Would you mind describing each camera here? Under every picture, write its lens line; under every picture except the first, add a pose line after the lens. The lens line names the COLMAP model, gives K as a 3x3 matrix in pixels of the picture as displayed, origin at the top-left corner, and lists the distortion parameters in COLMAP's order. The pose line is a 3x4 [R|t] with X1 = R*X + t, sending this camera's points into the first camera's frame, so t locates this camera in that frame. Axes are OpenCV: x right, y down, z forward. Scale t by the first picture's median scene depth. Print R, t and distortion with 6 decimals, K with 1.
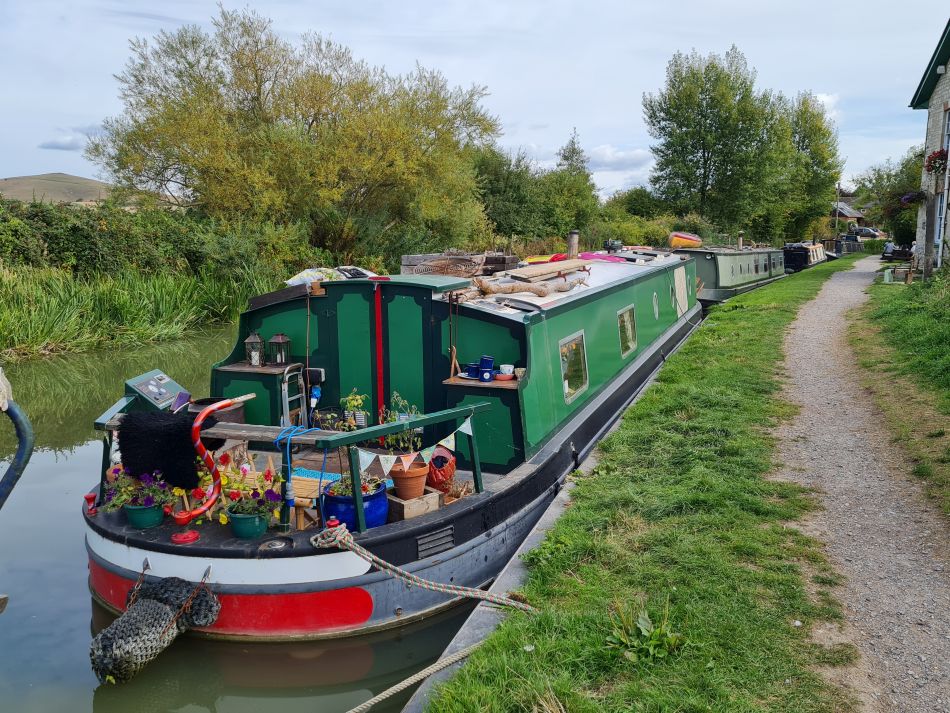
lens RADIAL K [[706.2, 0, 475.0], [0, 706.2, 356.5], [0, 0, 1]] dist [0.000553, -0.023347]
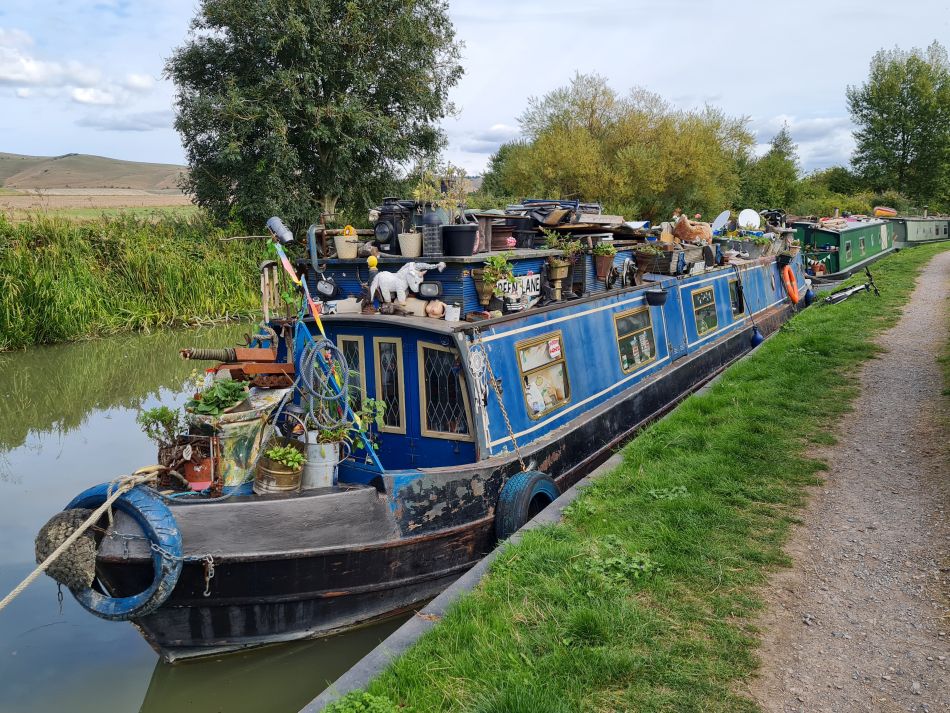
lens RADIAL K [[706.2, 0, 475.0], [0, 706.2, 356.5], [0, 0, 1]] dist [0.000553, -0.023347]
pose [[0.974092, 0.029552, -0.224215, -0.087608], [-0.023099, 0.999242, 0.031347, 0.048696], [0.224971, -0.025355, 0.974035, -0.280171]]
